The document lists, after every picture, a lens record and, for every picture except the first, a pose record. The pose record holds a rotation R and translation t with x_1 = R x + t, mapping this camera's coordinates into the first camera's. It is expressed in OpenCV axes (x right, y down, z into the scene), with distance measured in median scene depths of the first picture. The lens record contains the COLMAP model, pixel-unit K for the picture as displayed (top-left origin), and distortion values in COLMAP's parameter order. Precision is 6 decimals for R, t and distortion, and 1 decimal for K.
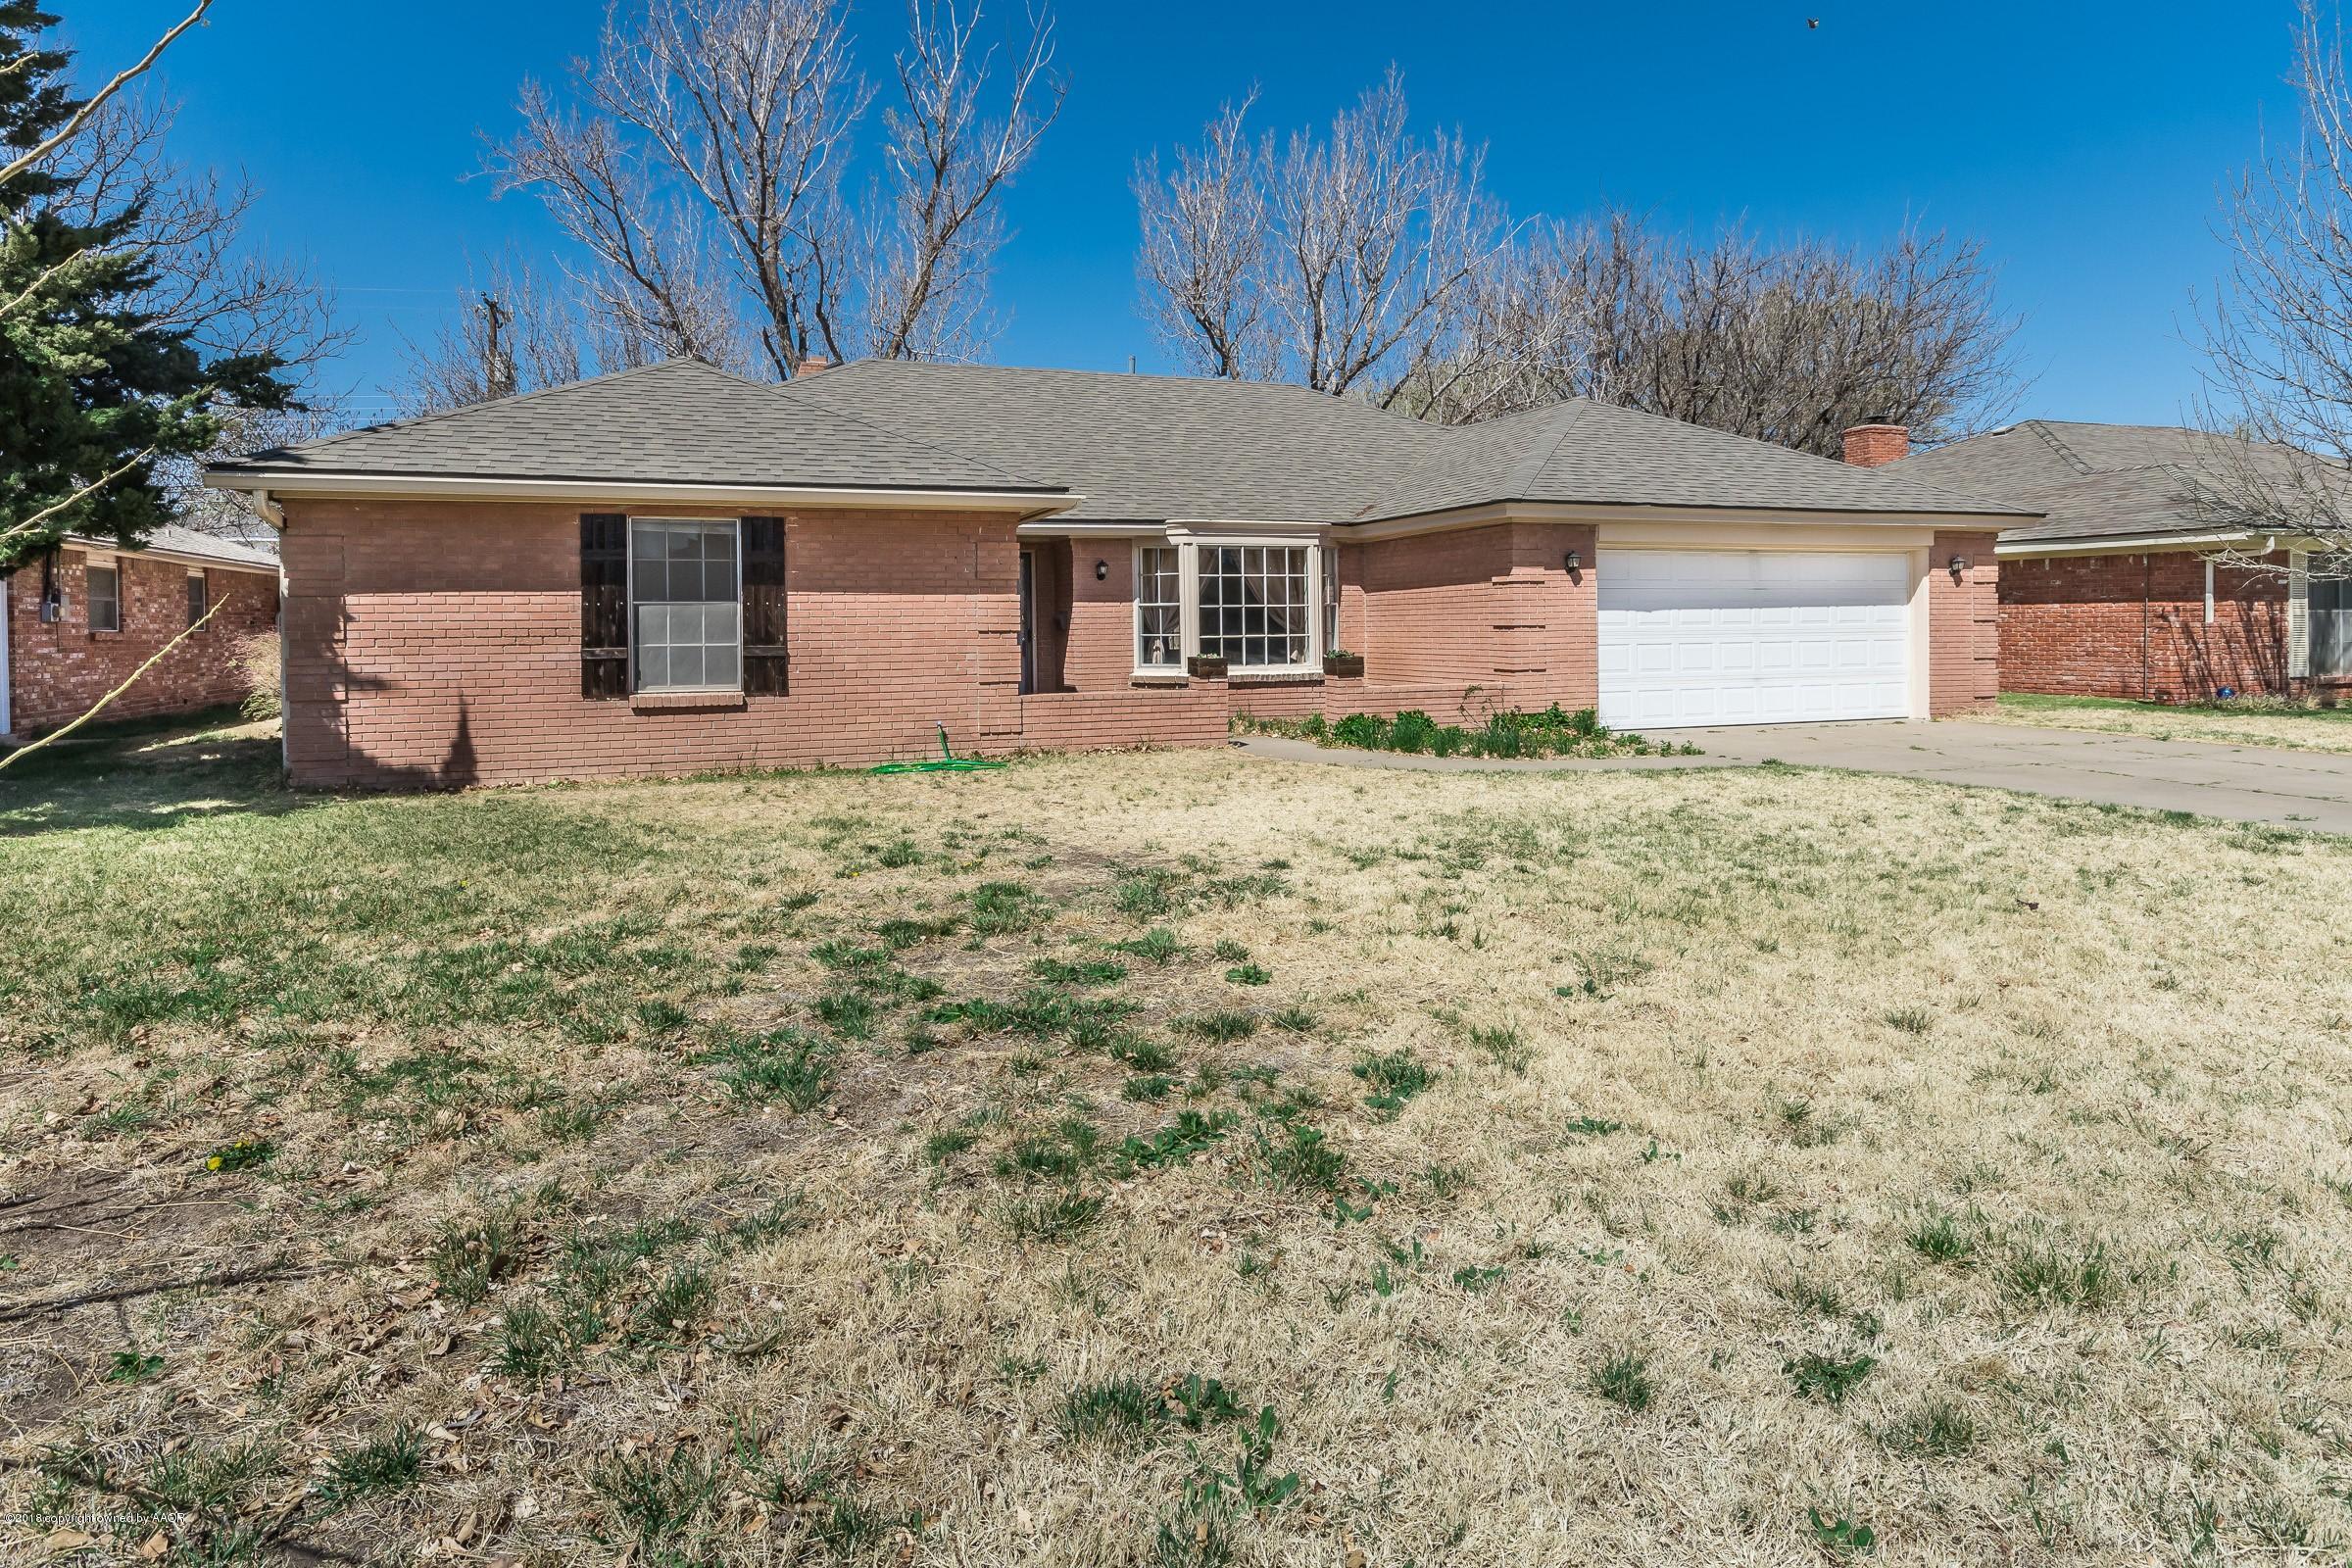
lens RADIAL K [[1243.8, 0, 1163.2], [0, 1243.8, 794.9], [0, 0, 1]] dist [0.000805, -0.004346]
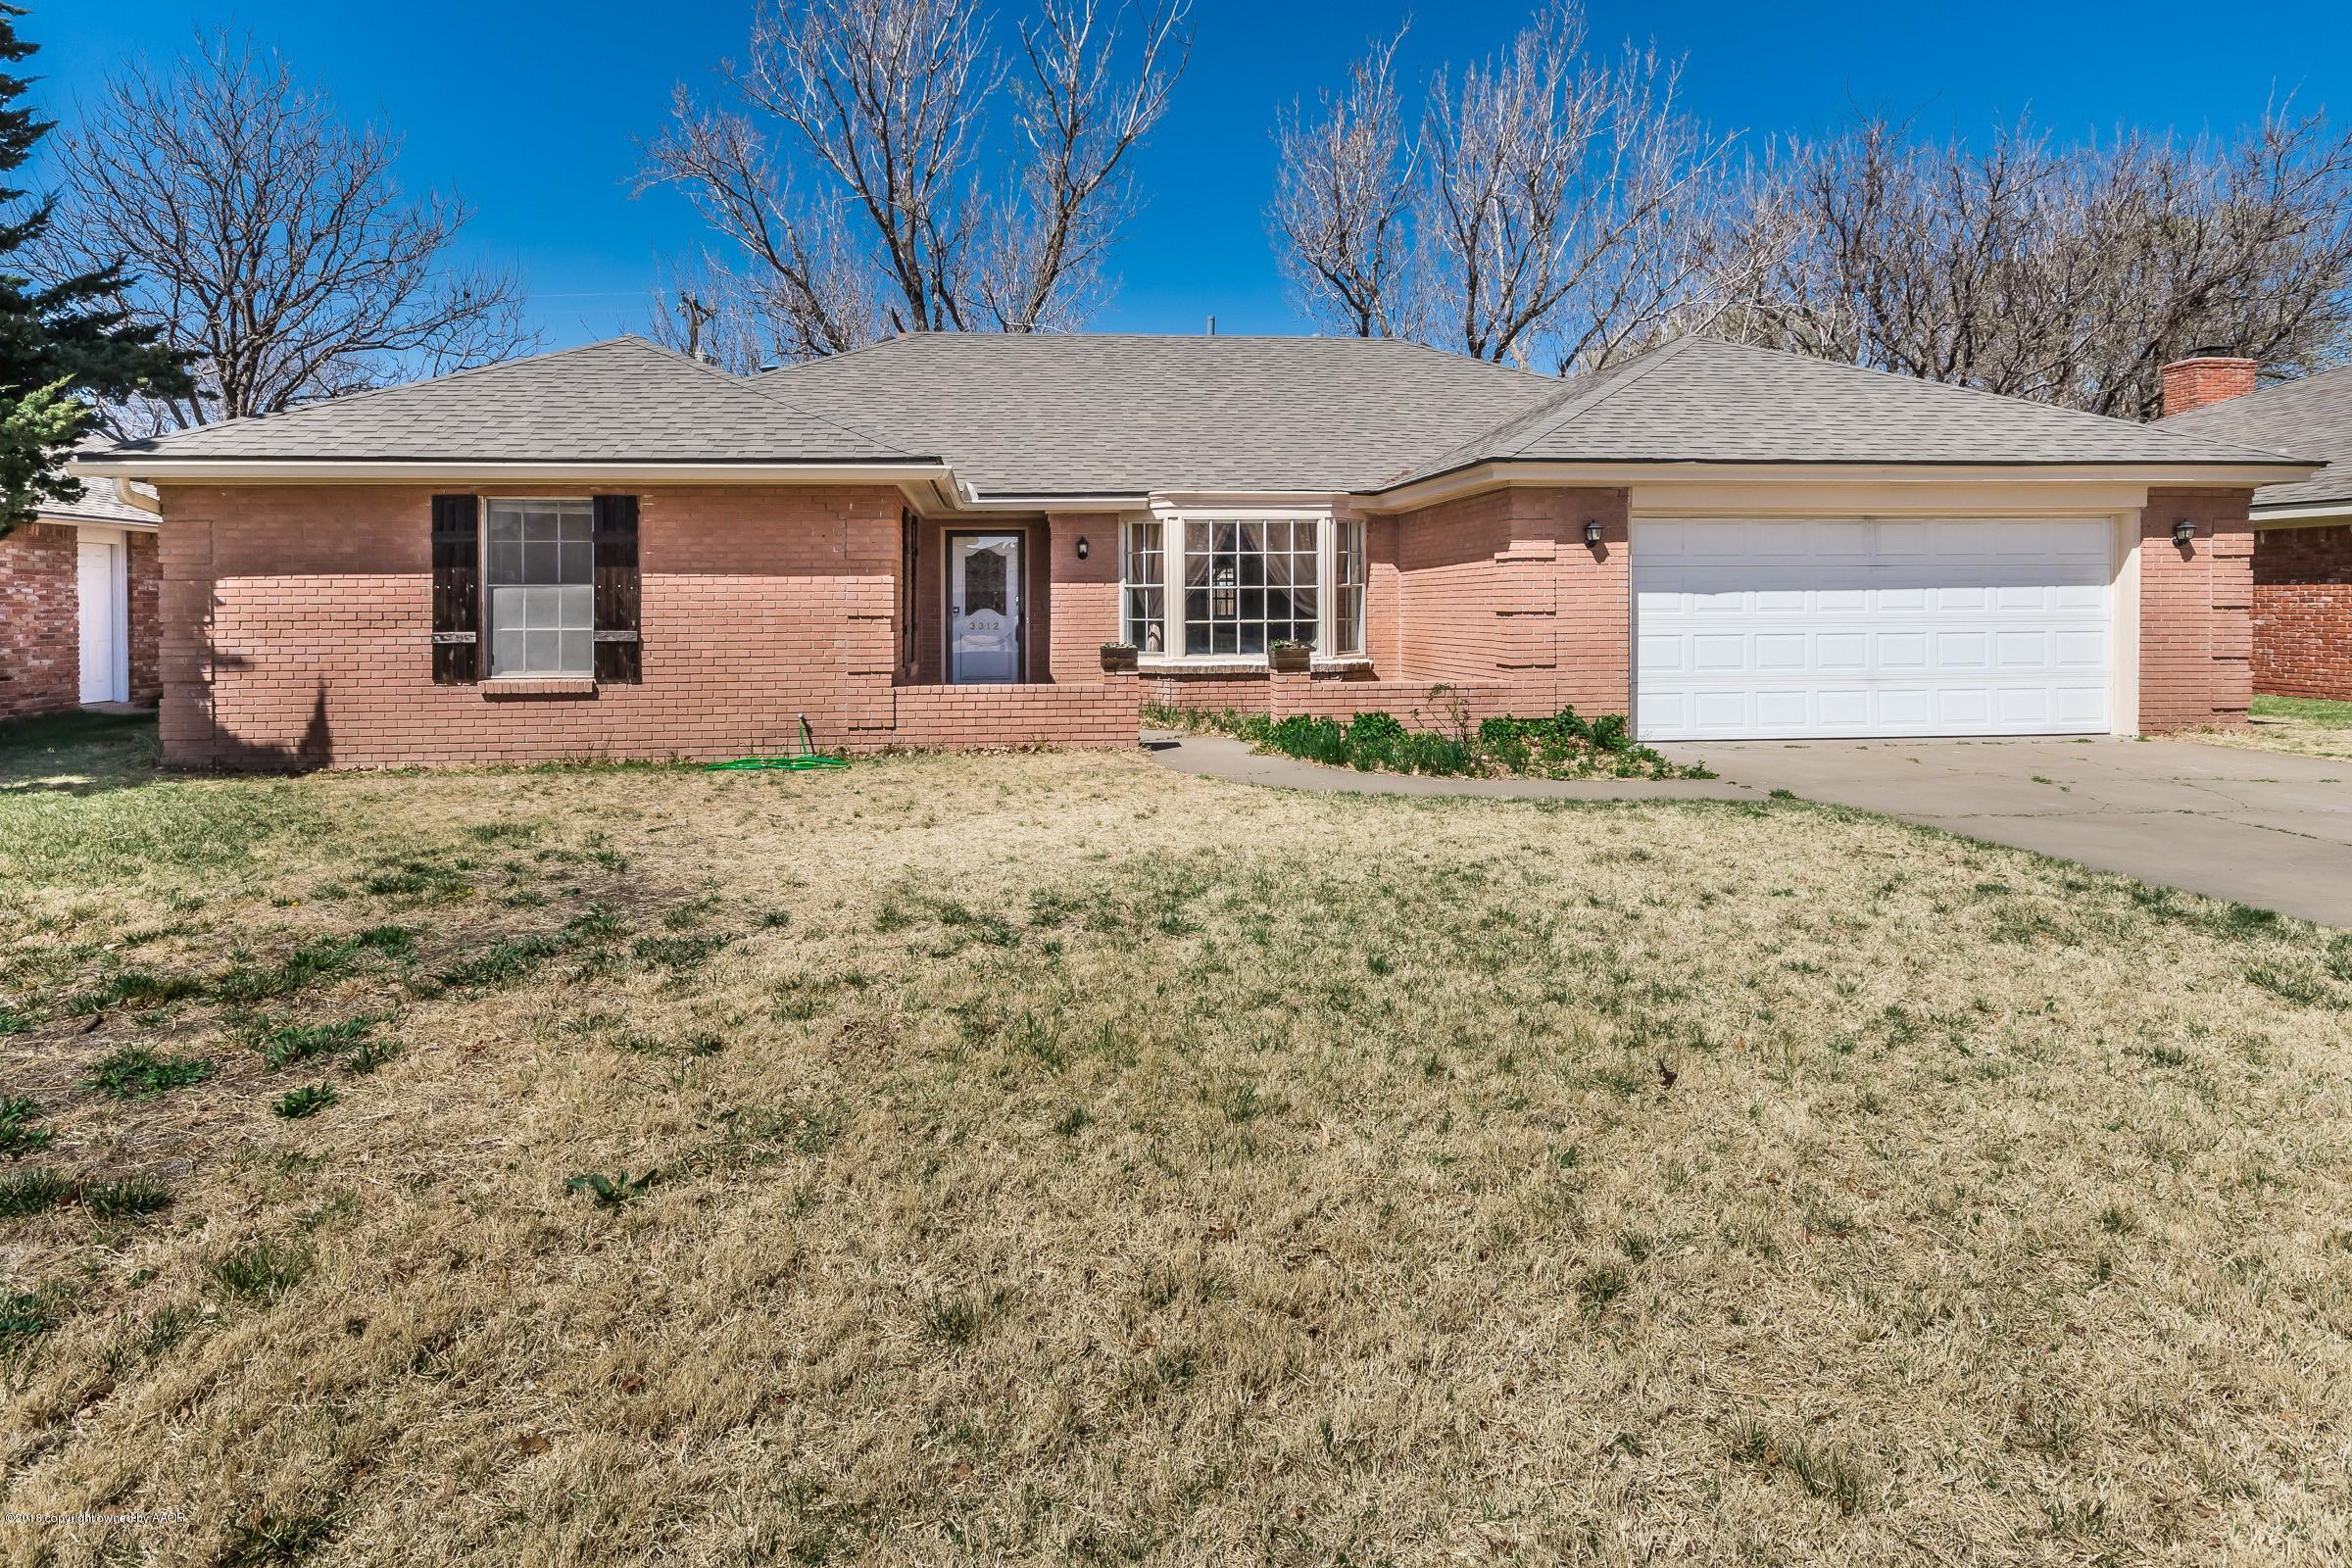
lens RADIAL K [[1243.8, 0, 1183.7], [0, 1243.8, 762.5], [0, 0, 1]] dist [0.000805, -0.004346]
pose [[0.969838, 0.034007, -0.241365, 0.270521], [-0.035993, 0.999345, -0.003822, -0.025197], [0.241077, 0.012394, 0.970427, 0.148231]]
